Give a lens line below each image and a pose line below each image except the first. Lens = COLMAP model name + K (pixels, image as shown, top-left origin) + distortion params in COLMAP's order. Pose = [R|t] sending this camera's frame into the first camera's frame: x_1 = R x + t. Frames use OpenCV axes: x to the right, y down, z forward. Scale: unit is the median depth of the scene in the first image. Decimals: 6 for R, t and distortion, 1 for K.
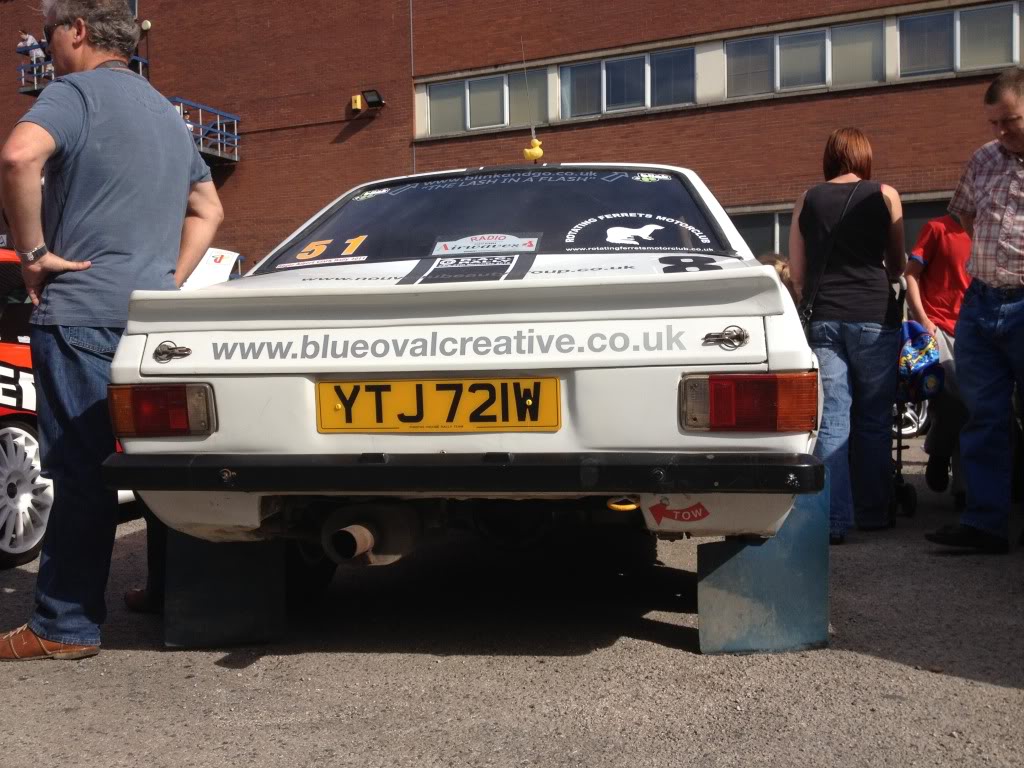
lens RADIAL K [[974.0, 0, 517.0], [0, 974.0, 379.8], [0, 0, 1]] dist [0.091752, -0.183618]
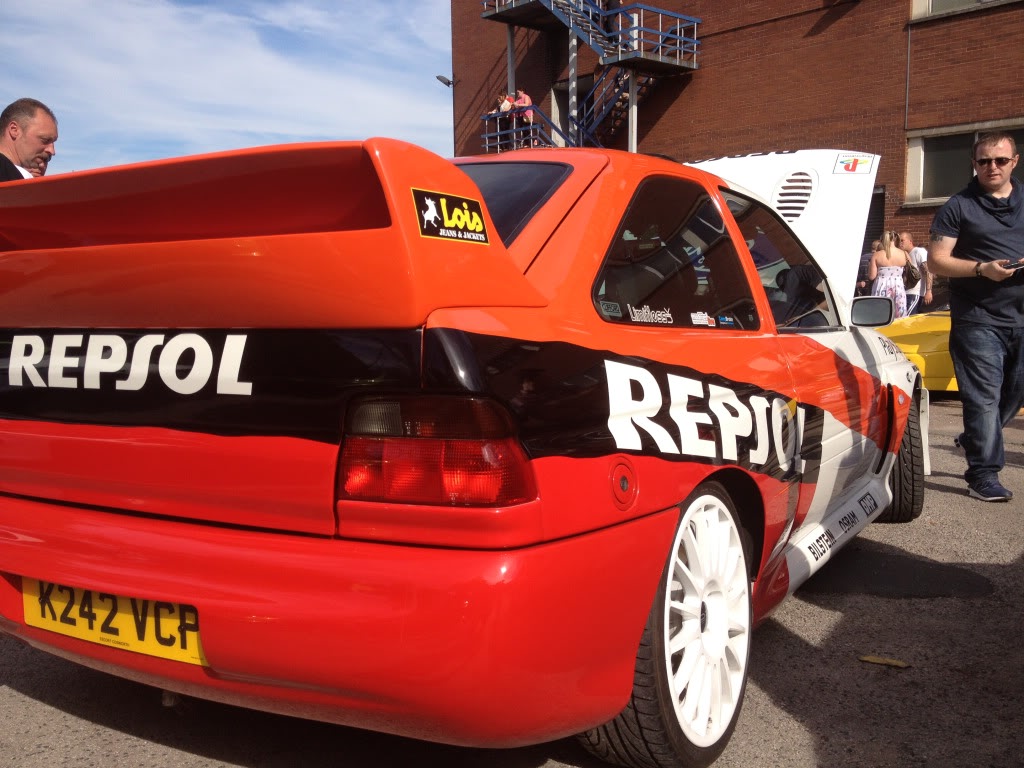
lens RADIAL K [[974.0, 0, 517.0], [0, 974.0, 379.8], [0, 0, 1]] dist [0.091752, -0.183618]
pose [[0.916468, 0.038407, -0.398261, -0.063802], [-0.005943, 0.996579, 0.082430, -0.008678], [0.400065, -0.073177, 0.913561, 0.078658]]
